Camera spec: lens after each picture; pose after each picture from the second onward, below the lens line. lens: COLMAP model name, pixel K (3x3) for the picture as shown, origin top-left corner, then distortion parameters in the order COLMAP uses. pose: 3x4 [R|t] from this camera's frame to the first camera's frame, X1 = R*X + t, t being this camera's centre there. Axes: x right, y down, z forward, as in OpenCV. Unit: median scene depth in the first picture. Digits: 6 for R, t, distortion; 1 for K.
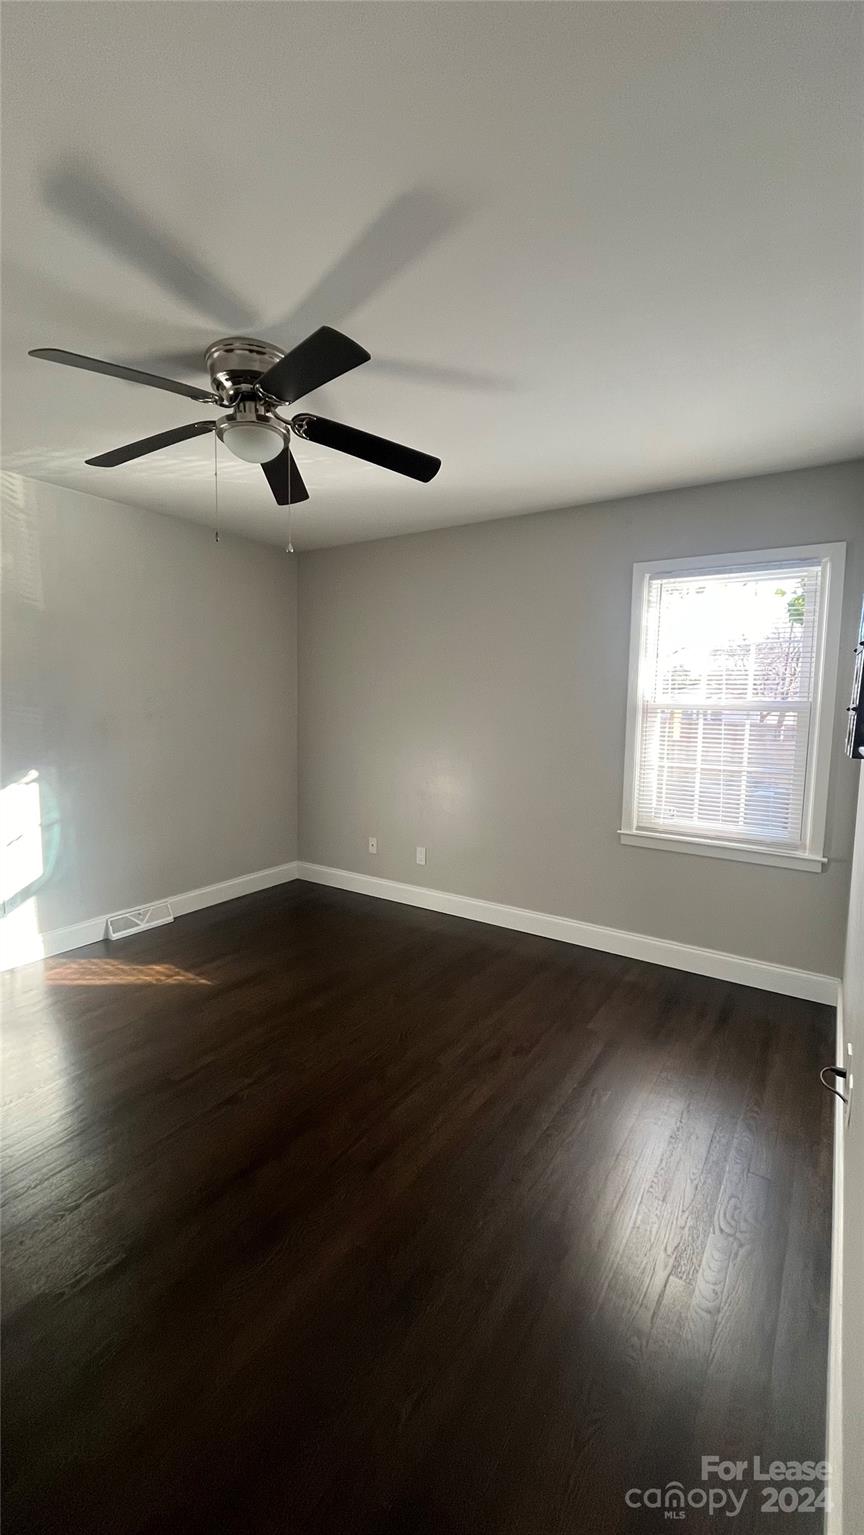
lens RADIAL K [[626.8, 0, 433.4], [0, 626.8, 767.7], [0, 0, 1]] dist [0.000743, 0.000002]
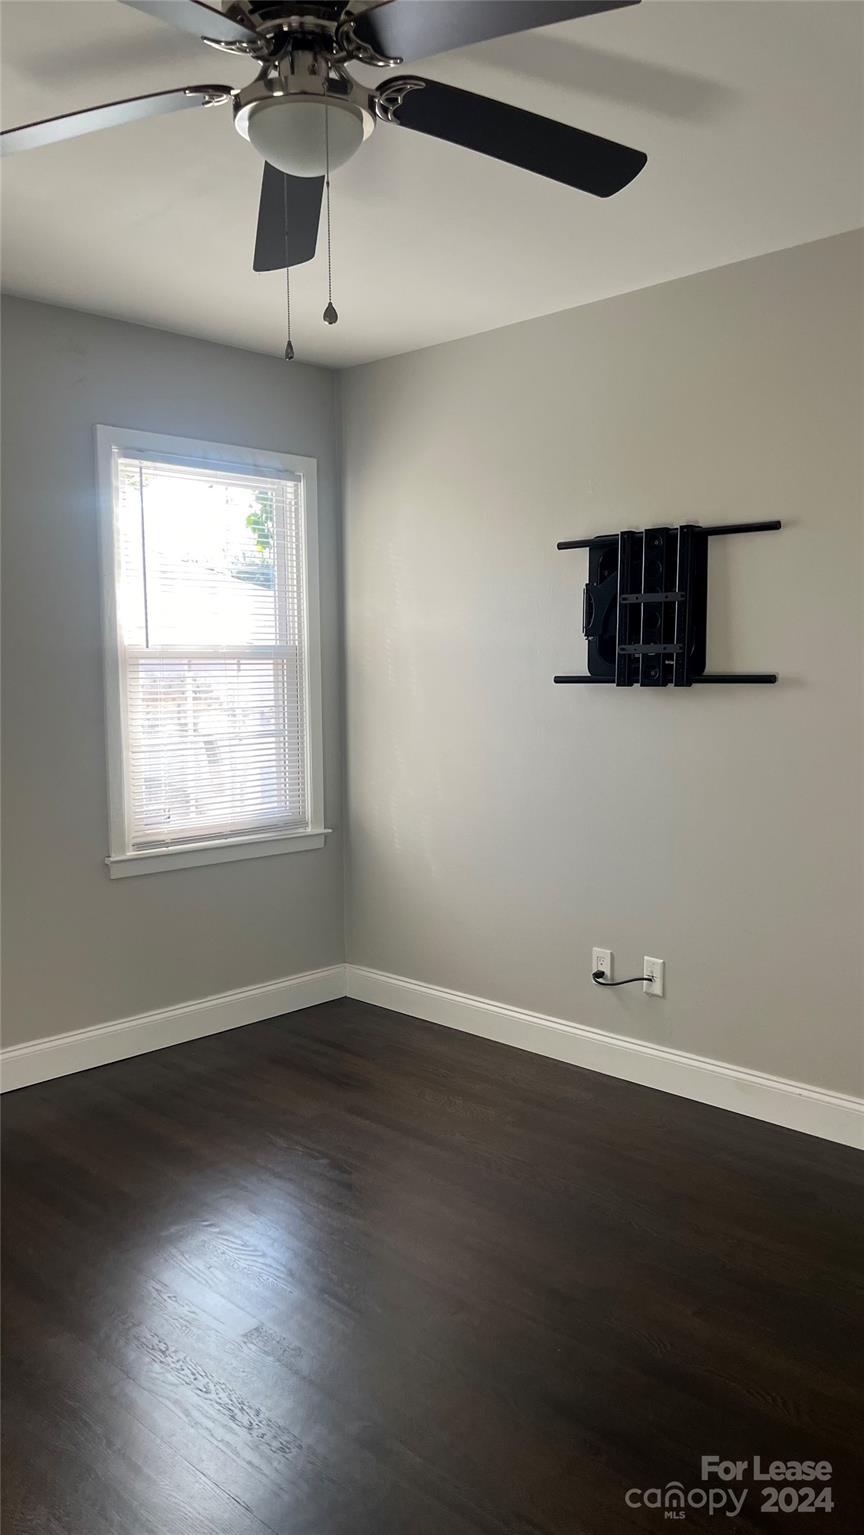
lens RADIAL K [[1171.3, 0, 433.1], [0, 1171.3, 768.0], [0, 0, 1]] dist [0.049710, -0.004146]
pose [[0.191372, -0.111623, 0.975150, -0.824734], [0.112152, 0.989492, 0.091255, -0.061533], [-0.975089, 0.091902, 0.201880, 0.493320]]
